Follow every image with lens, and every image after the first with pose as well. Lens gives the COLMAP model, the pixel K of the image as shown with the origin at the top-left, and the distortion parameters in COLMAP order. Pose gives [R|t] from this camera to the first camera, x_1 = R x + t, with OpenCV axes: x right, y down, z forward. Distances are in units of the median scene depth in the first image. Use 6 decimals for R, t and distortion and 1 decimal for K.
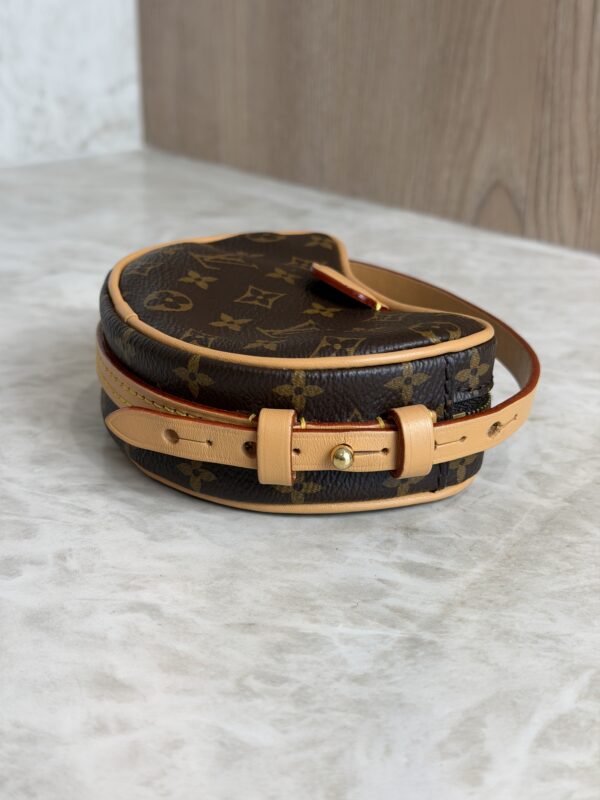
lens RADIAL K [[1147.9, 0, 297.0], [0, 1147.9, 400.5], [0, 0, 1]] dist [0.180565, -0.478304]
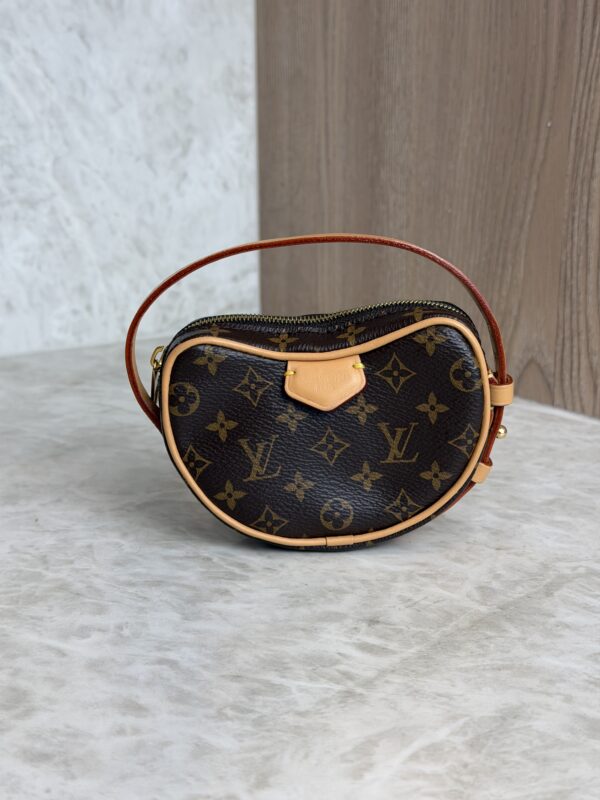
lens RADIAL K [[1127.4, 0, 309.4], [0, 1127.4, 402.0], [0, 0, 1]] dist [0.195628, -0.506723]
pose [[0.991074, 0.020537, -0.131723, 0.217789], [-0.037569, 0.991043, -0.128152, 0.033314], [0.127911, 0.131957, 0.982968, -0.403774]]
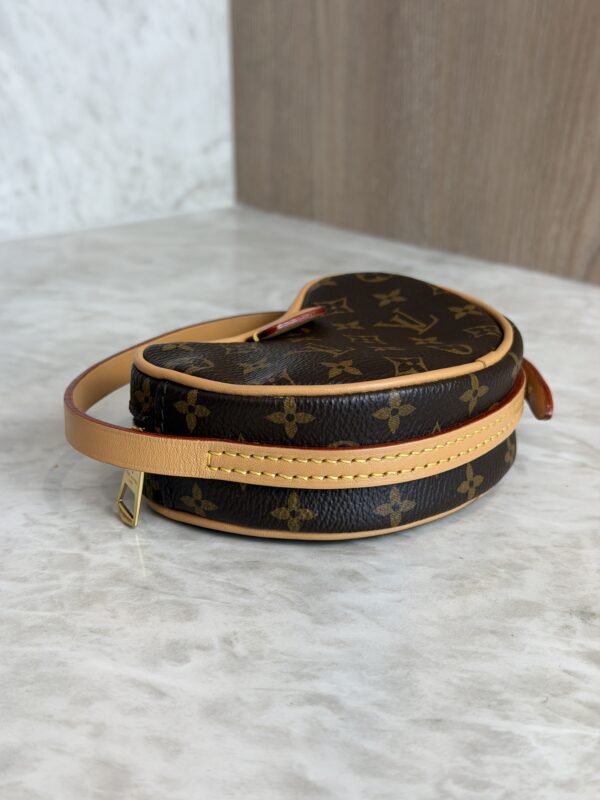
lens RADIAL K [[1140.5, 0, 294.6], [0, 1140.5, 400.1], [0, 0, 1]] dist [0.186981, -0.498742]
pose [[0.999036, -0.003620, -0.043738, -0.110914], [0.001963, 0.999280, -0.037877, -0.031685], [0.043843, 0.037754, 0.998325, 0.038587]]
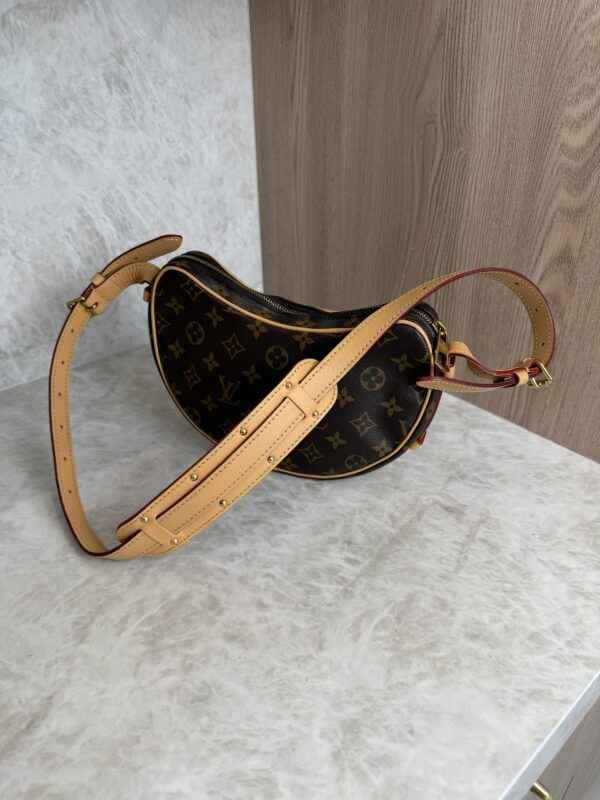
lens RADIAL K [[568.7, 0, 299.6], [0, 568.7, 394.9], [0, 0, 1]] dist [0.027873, -0.075282]
pose [[0.997860, 0.007015, -0.065006, 0.065048], [0.002452, 0.989513, 0.144426, -0.606554], [0.065337, -0.144277, 0.987378, -0.617513]]
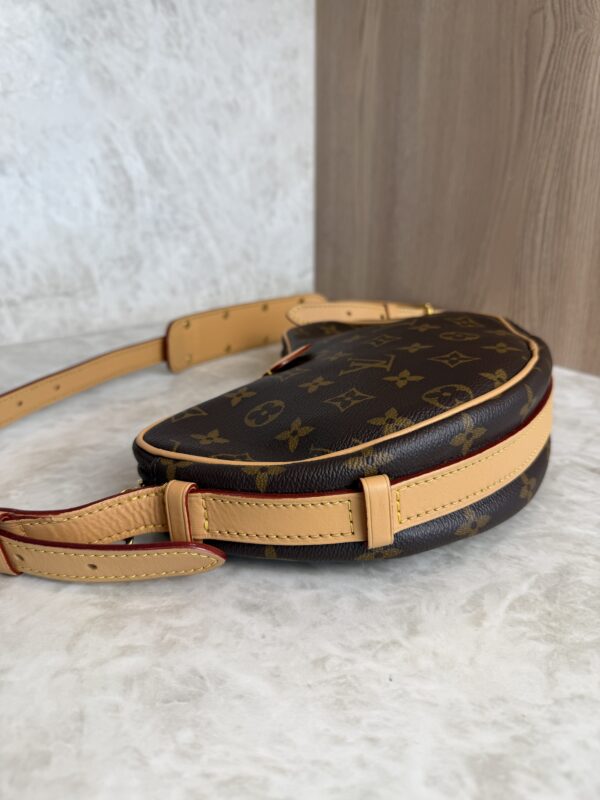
lens RADIAL K [[588.3, 0, 303.1], [0, 588.3, 397.6], [0, 0, 1]] dist [-0.043925, 0.008219]
pose [[0.990923, 0.034535, -0.129922, -0.031655], [-0.039280, 0.998645, -0.034140, -0.028809], [0.128567, 0.038934, 0.990936, -0.083008]]
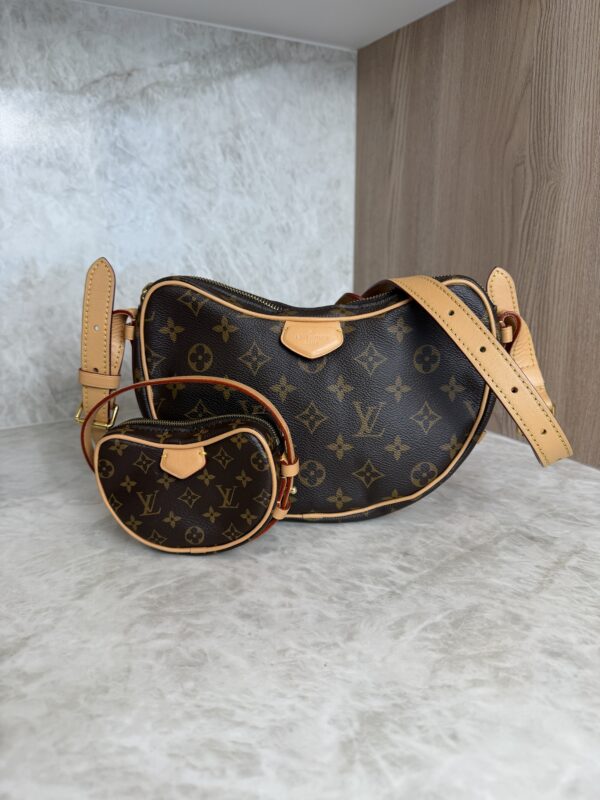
lens RADIAL K [[572.3, 0, 306.4], [0, 572.3, 401.9], [0, 0, 1]] dist [0.049331, -0.130227]
pose [[0.967332, 0.046346, -0.249240, 0.216203], [-0.079508, 0.989007, -0.124673, -0.064635], [0.240722, 0.140417, 0.960383, -0.478305]]
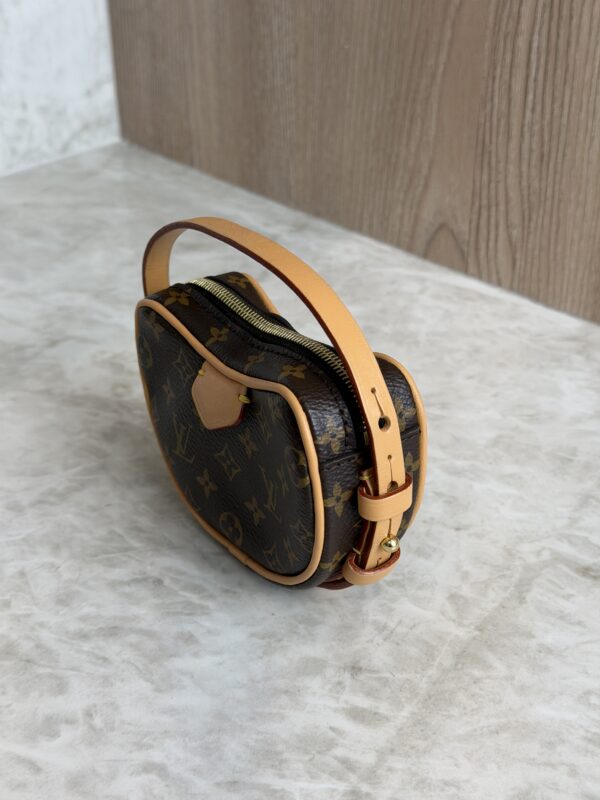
lens RADIAL K [[1127.4, 0, 309.4], [0, 1127.4, 402.0], [0, 0, 1]] dist [0.195628, -0.506723]
pose [[0.999296, -0.030713, 0.021561, 0.030952], [0.026617, 0.985142, 0.169664, -0.452592], [-0.026452, -0.168971, 0.985266, -0.238155]]
